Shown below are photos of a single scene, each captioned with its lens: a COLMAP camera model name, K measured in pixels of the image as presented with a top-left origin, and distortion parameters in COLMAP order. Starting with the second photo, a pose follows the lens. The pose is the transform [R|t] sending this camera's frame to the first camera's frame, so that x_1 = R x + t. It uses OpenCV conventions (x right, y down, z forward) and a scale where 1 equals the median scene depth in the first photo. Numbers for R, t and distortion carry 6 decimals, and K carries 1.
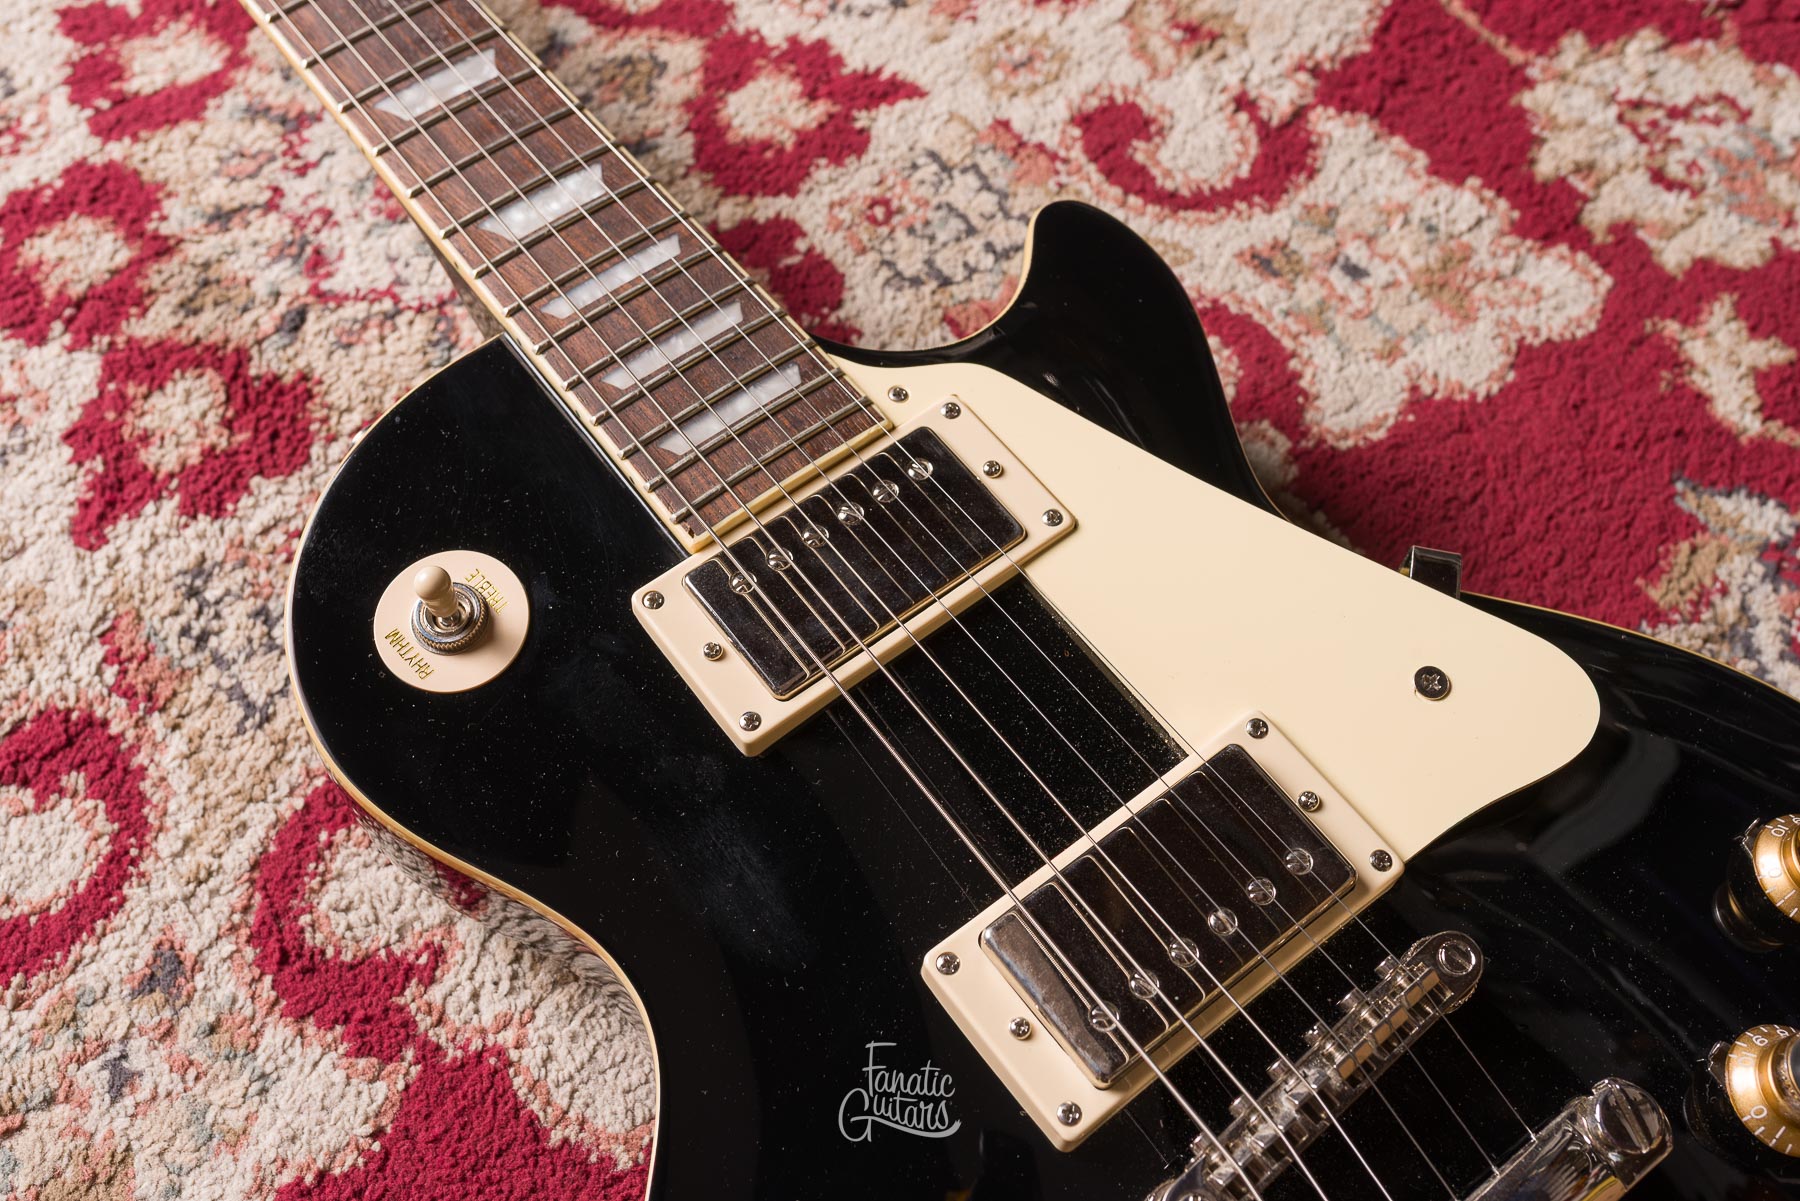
lens RADIAL K [[1775.0, 0, 900.0], [0, 1775.0, 600.5], [0, 0, 1]] dist [0.005704, -0.010993]
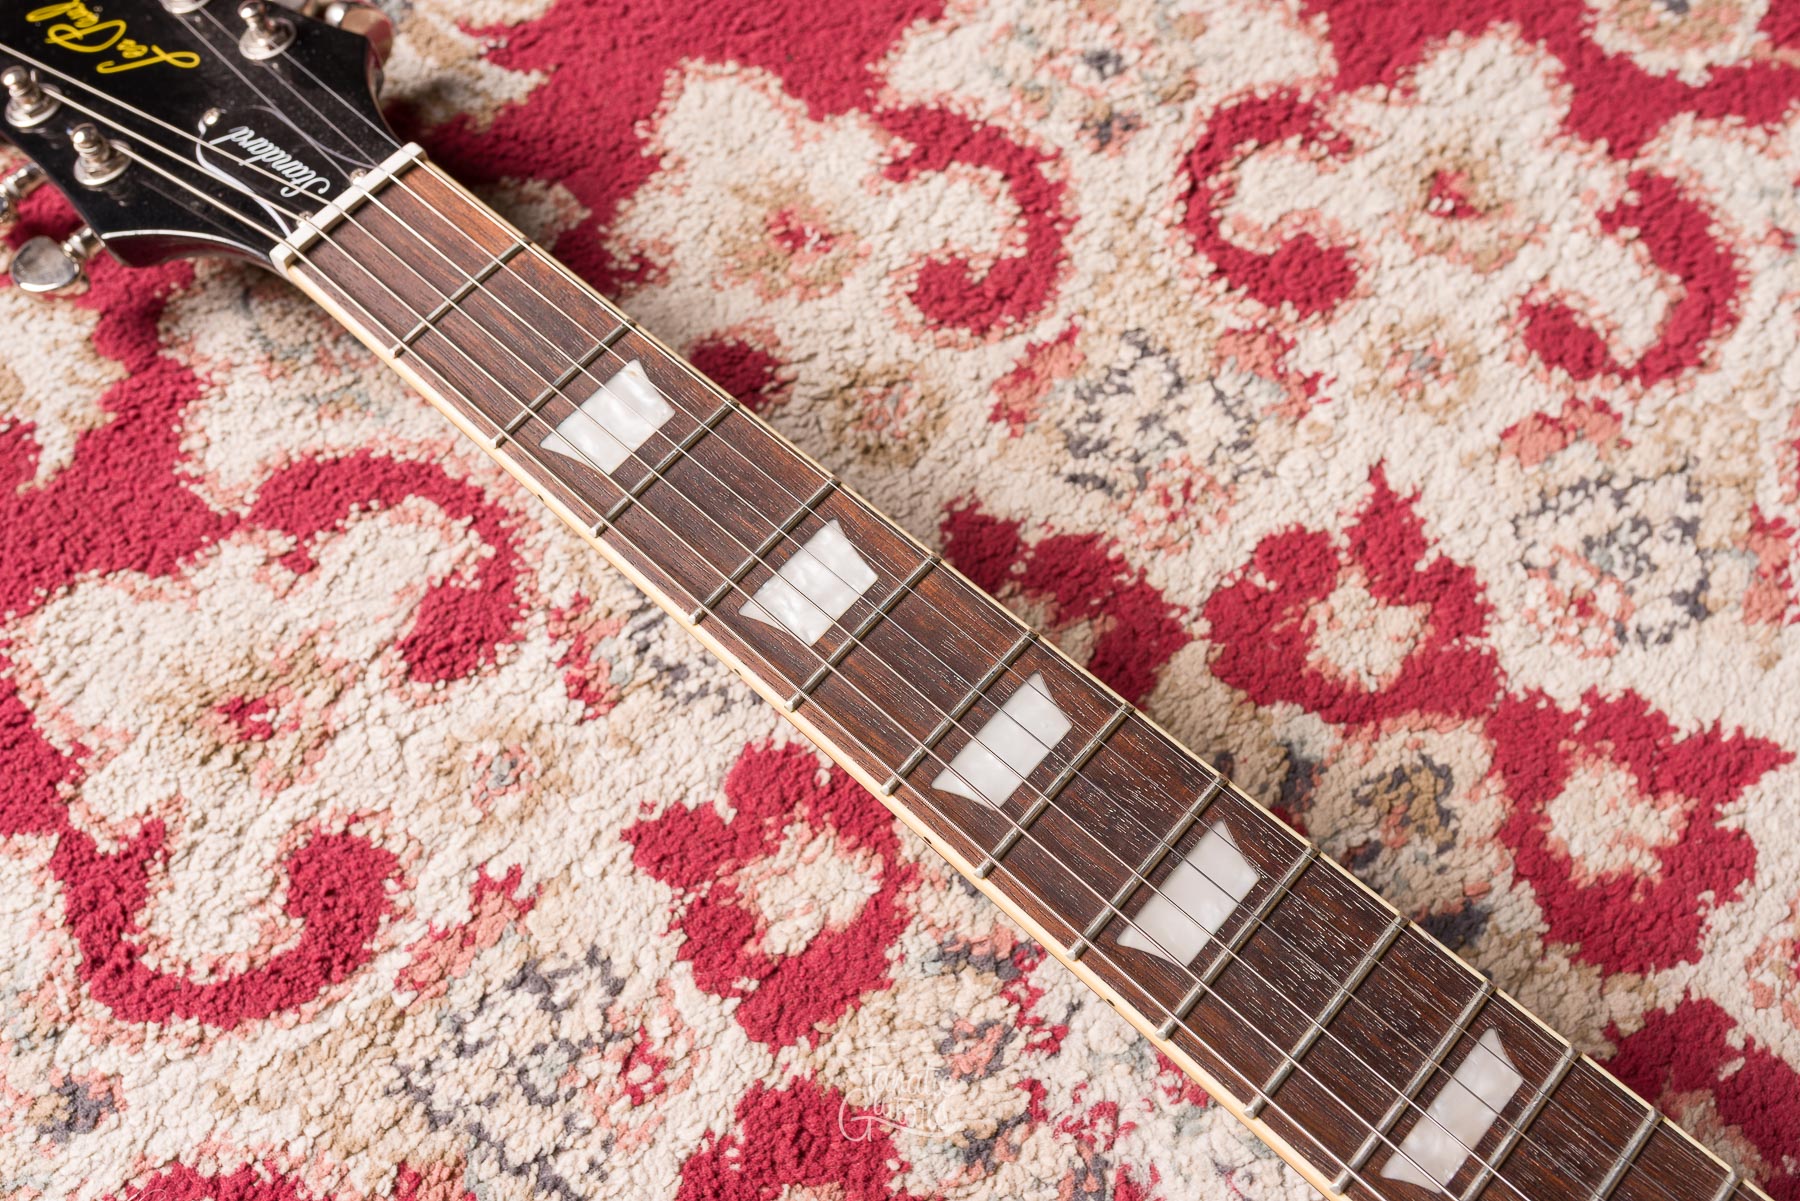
lens RADIAL K [[1781.9, 0, 900.0], [0, 1781.9, 600.5], [0, 0, 1]] dist [0.001884, -0.001846]
pose [[0.983460, -0.170637, 0.060742, -0.440601], [0.163378, 0.980500, 0.109216, -0.550514], [-0.078193, -0.097486, 0.992160, 0.303824]]
